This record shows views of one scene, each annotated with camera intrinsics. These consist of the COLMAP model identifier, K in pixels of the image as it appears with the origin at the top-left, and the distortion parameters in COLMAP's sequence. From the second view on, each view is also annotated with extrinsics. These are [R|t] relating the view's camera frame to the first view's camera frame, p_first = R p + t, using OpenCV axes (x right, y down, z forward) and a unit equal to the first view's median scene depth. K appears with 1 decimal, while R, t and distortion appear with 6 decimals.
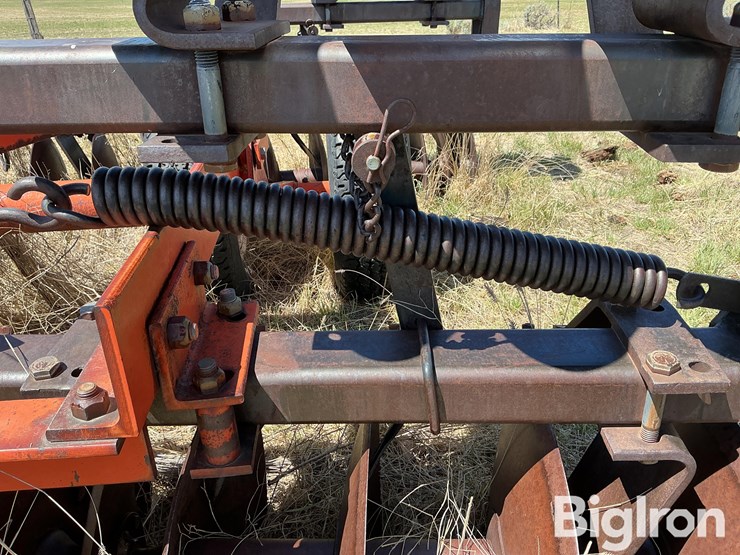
lens RADIAL K [[649.5, 0, 367.9], [0, 649.5, 279.0], [0, 0, 1]] dist [0.033623, -0.087660]
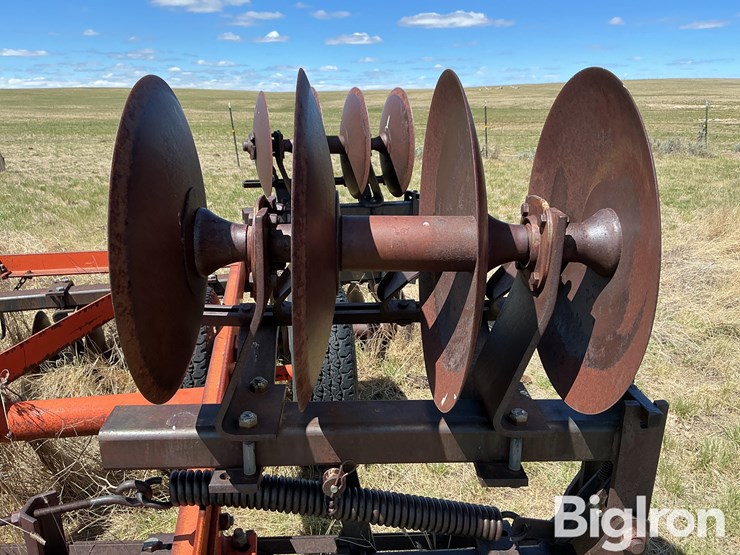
lens RADIAL K [[649.5, 0, 374.3], [0, 649.5, 273.3], [0, 0, 1]] dist [0.033623, -0.087660]
pose [[0.995913, -0.001739, 0.090297, -0.038252], [0.015114, 0.988924, -0.147654, -0.425613], [-0.089040, 0.148415, 0.984909, -0.805662]]
